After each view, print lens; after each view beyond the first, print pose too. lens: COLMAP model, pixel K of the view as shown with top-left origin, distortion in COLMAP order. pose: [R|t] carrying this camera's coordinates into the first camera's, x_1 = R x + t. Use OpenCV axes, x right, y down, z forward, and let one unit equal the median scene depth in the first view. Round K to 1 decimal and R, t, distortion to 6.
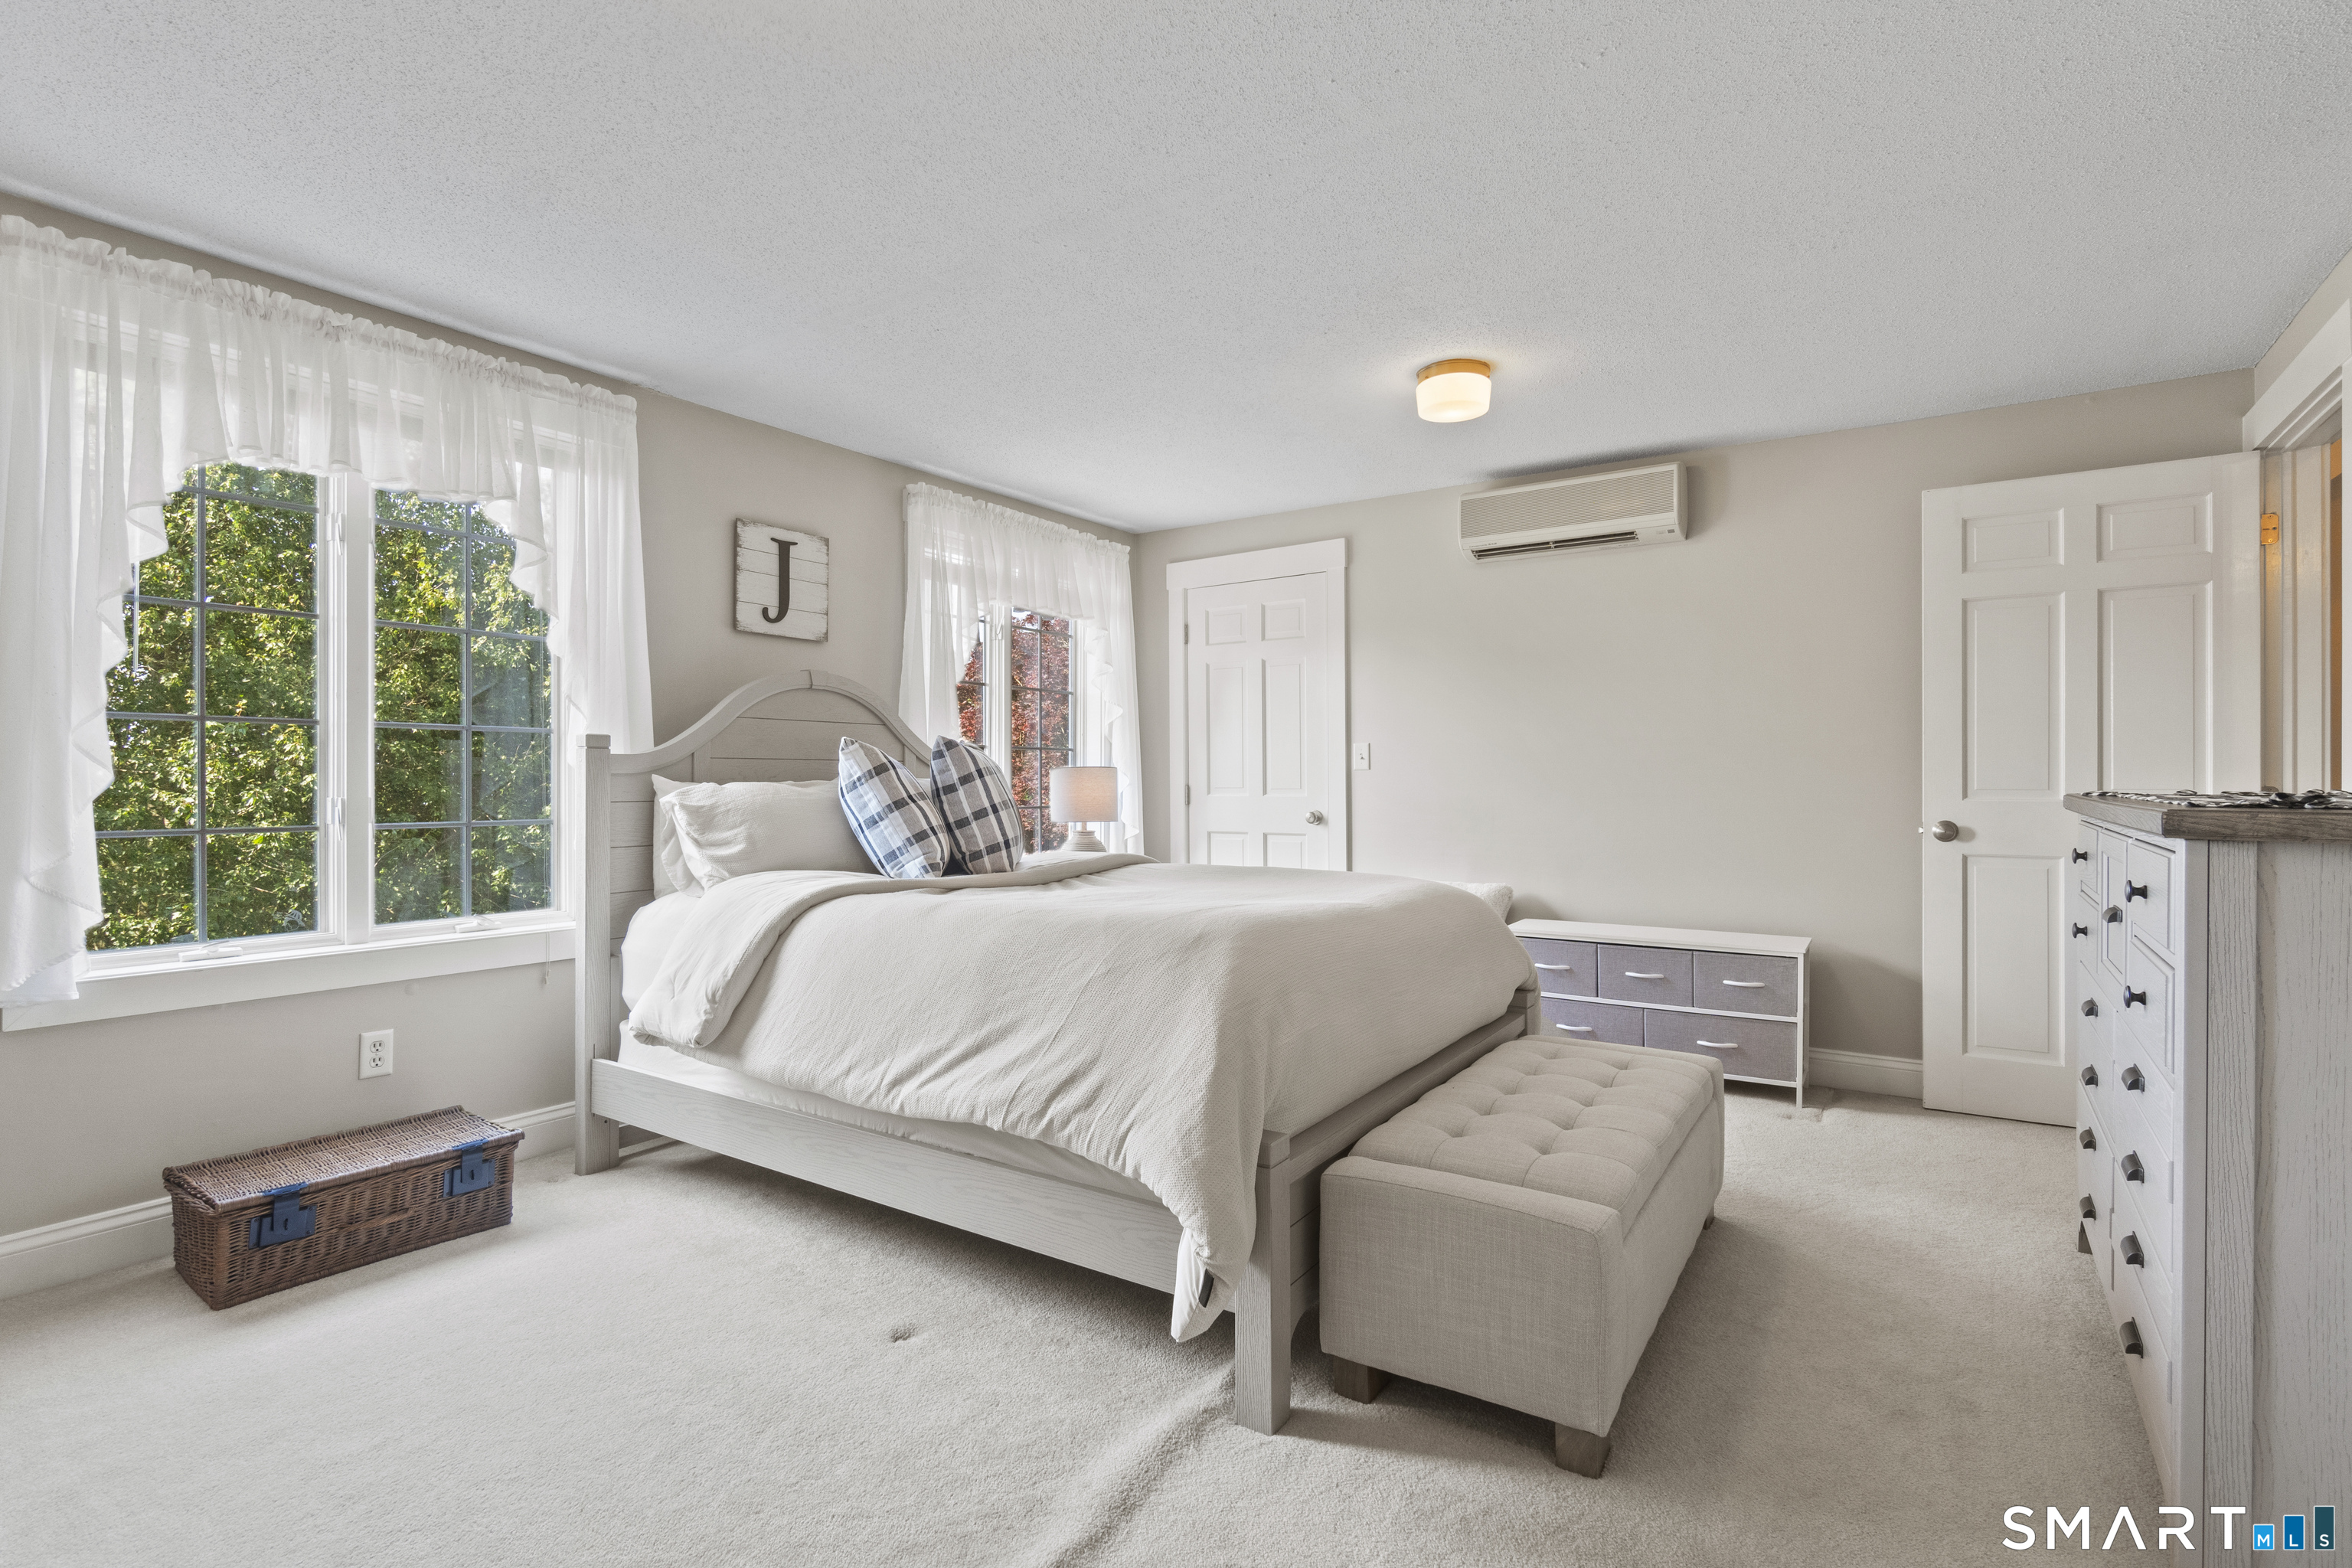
lens RADIAL K [[1114.7, 0, 1177.3], [0, 1114.7, 780.1], [0, 0, 1]] dist [-0.001137, -0.000148]
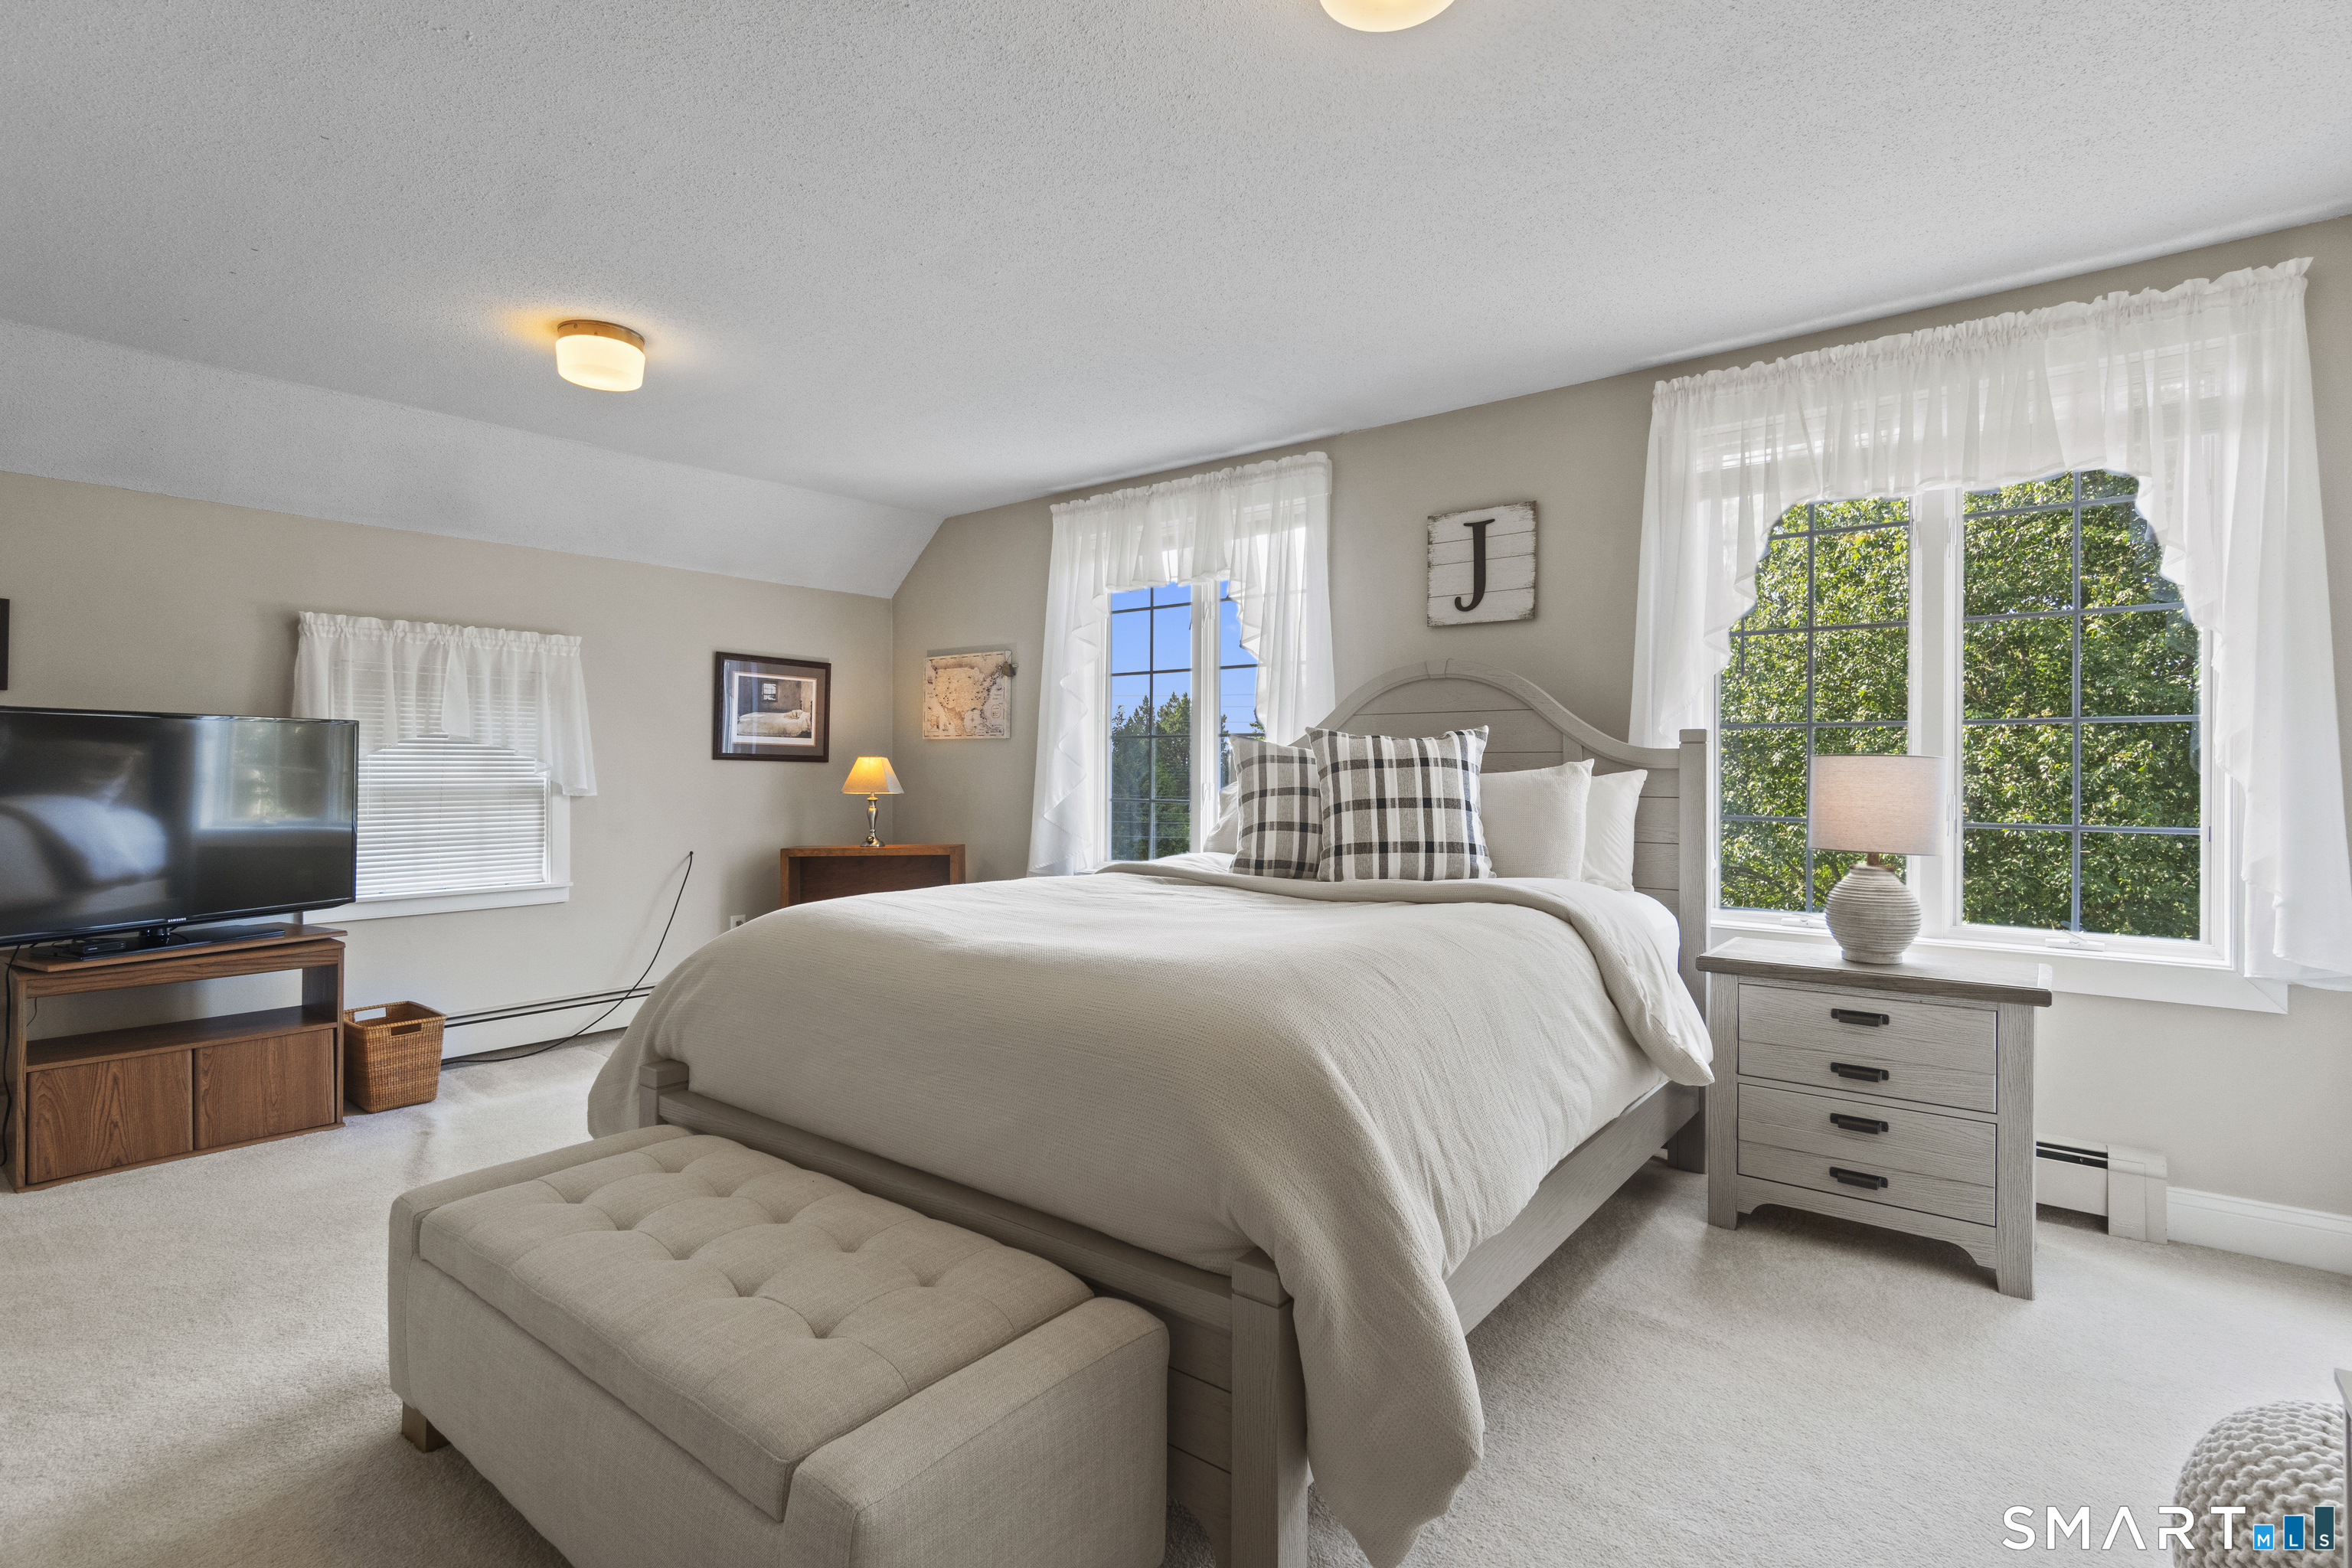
lens RADIAL K [[1114.7, 0, 1176.6], [0, 1114.7, 774.6], [0, 0, 1]] dist [-0.001137, -0.000148]
pose [[-0.077470, 0.004592, -0.996984, 0.619536], [-0.004783, 0.999976, 0.004978, -0.002789], [0.996983, 0.005154, -0.077446, 0.822579]]
